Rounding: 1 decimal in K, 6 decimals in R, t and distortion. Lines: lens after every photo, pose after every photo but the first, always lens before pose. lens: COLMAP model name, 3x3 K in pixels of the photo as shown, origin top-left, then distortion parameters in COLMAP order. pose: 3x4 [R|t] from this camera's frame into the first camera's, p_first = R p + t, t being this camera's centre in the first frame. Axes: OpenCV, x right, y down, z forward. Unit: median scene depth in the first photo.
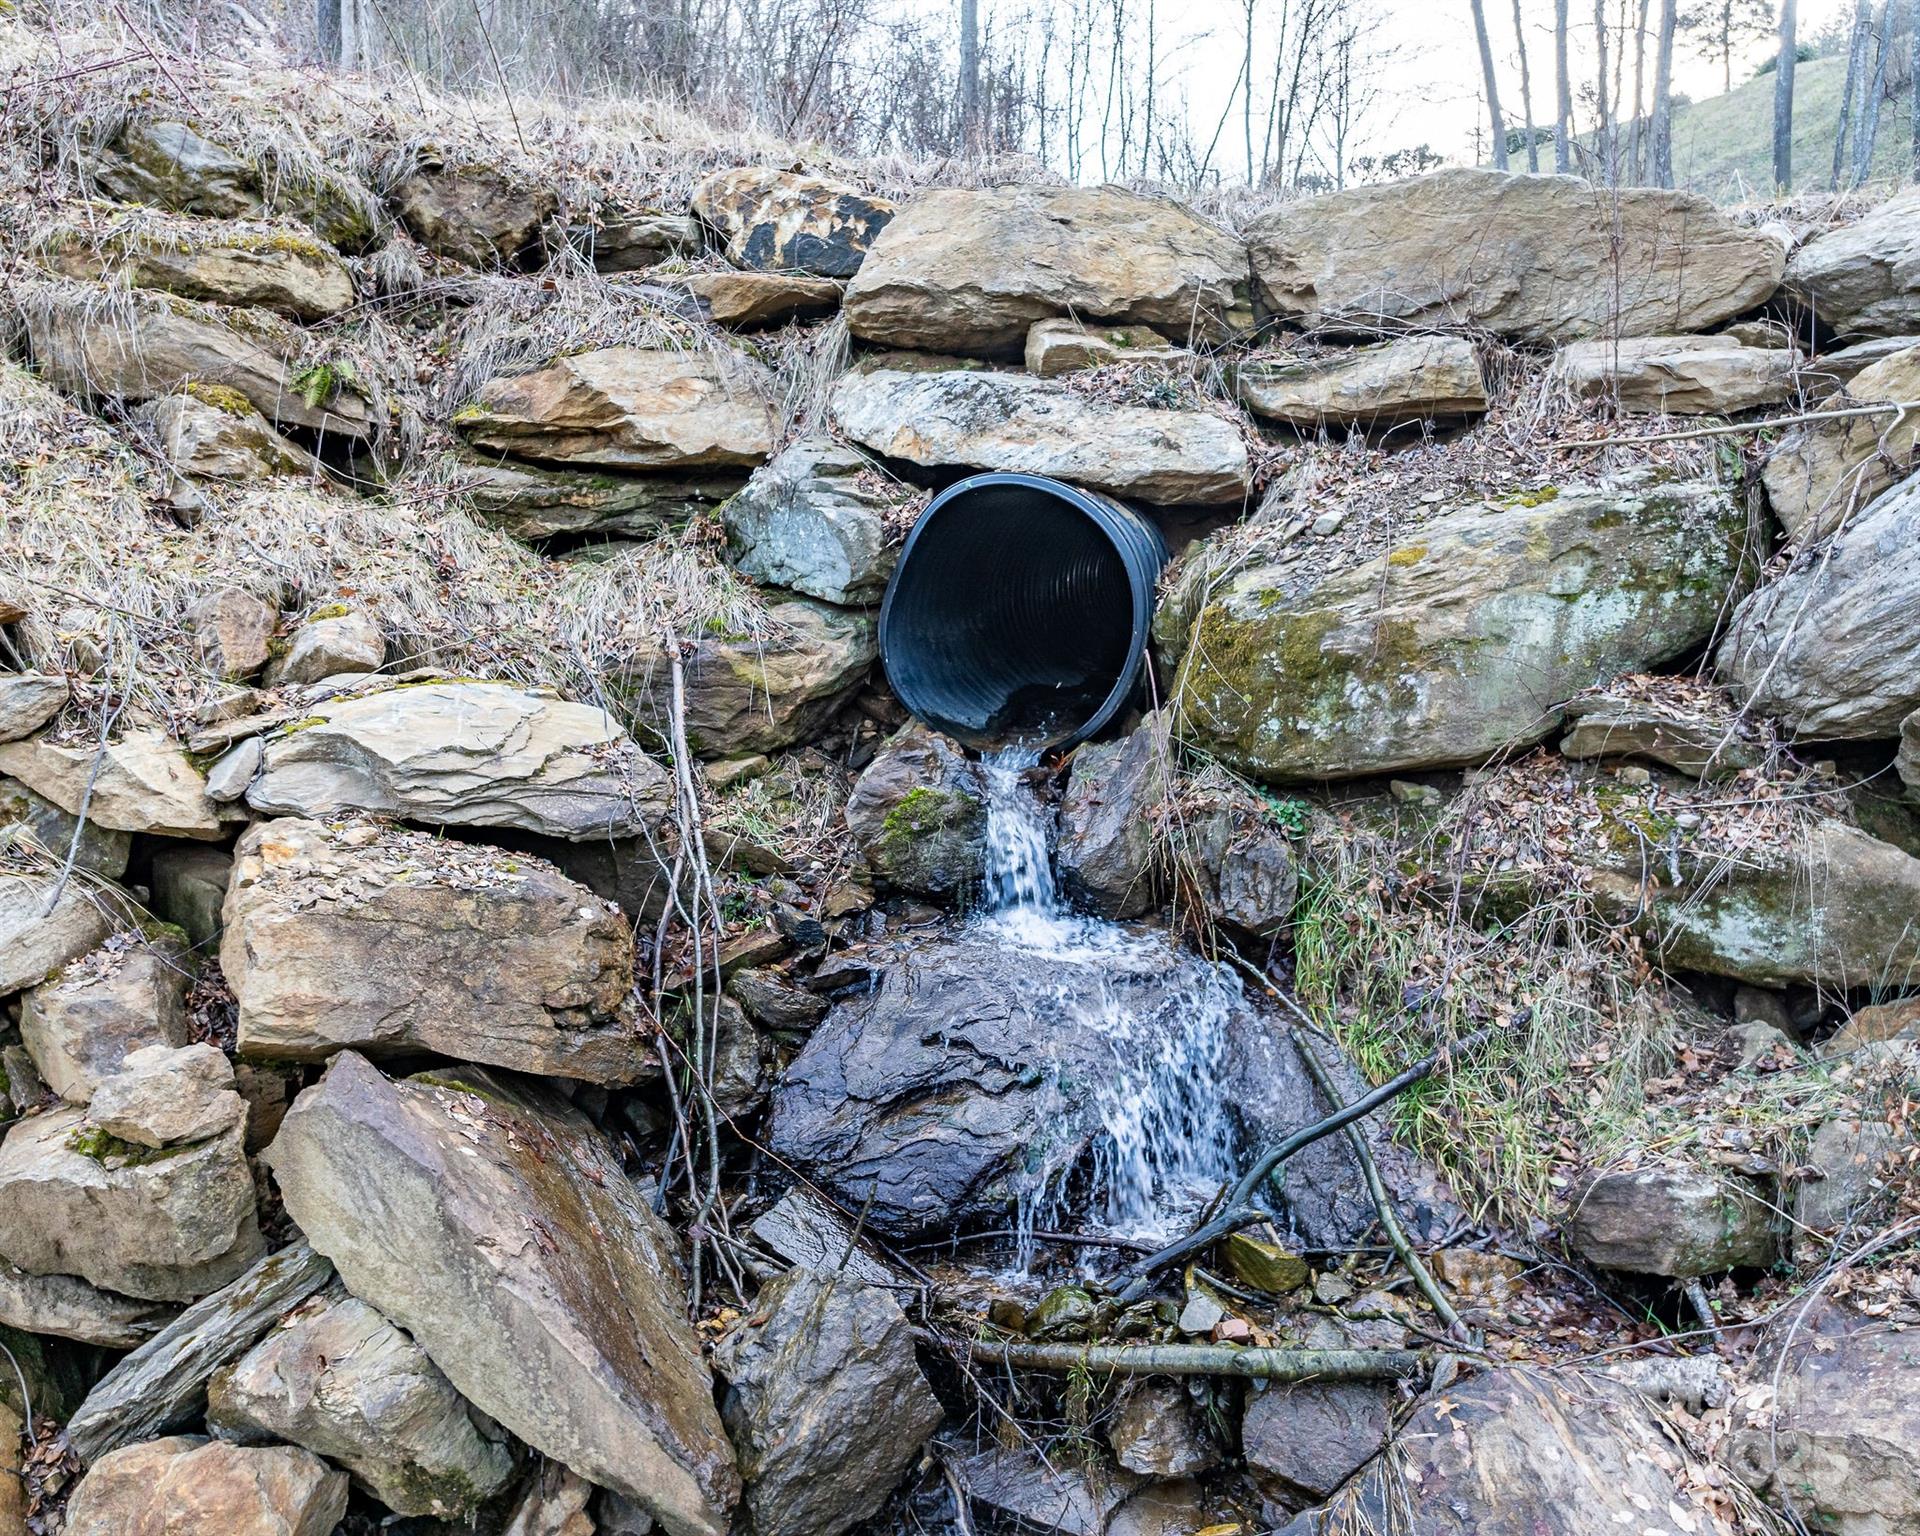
lens RADIAL K [[1478.7, 0, 956.4], [0, 1478.7, 761.7], [0, 0, 1]] dist [-0.060977, 0.036938]
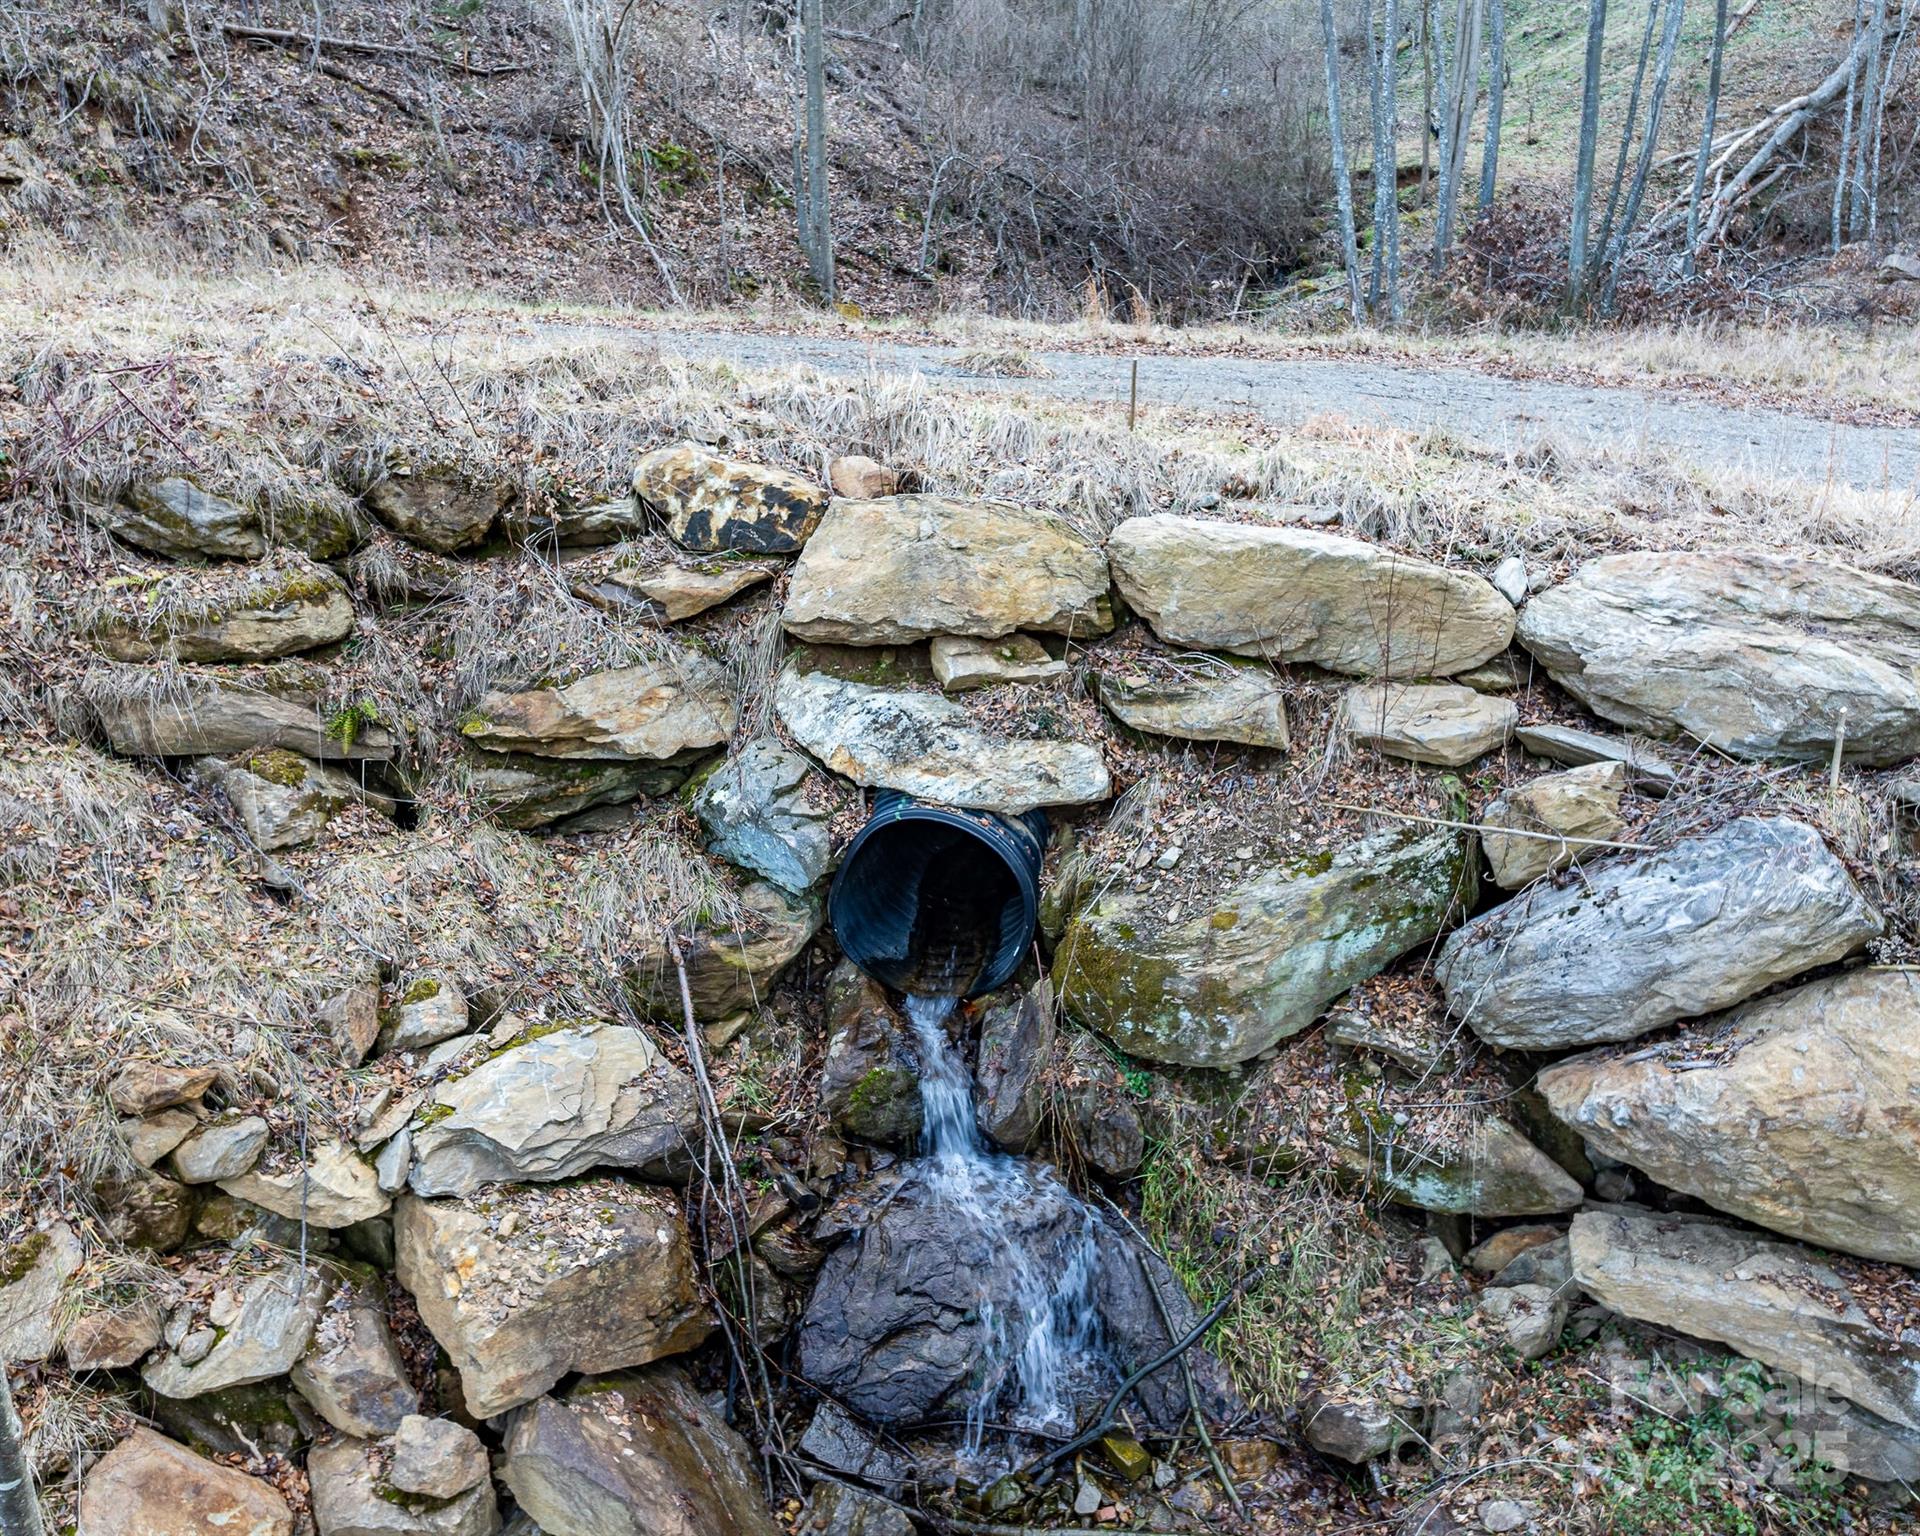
lens RADIAL K [[1478.7, 0, 965.8], [0, 1478.7, 777.5], [0, 0, 1]] dist [-0.060977, 0.036938]
pose [[0.992202, -0.046971, 0.115455, -0.088175], [0.016919, 0.968459, 0.248596, -0.596503], [-0.123490, -0.244704, 0.961702, -0.271149]]
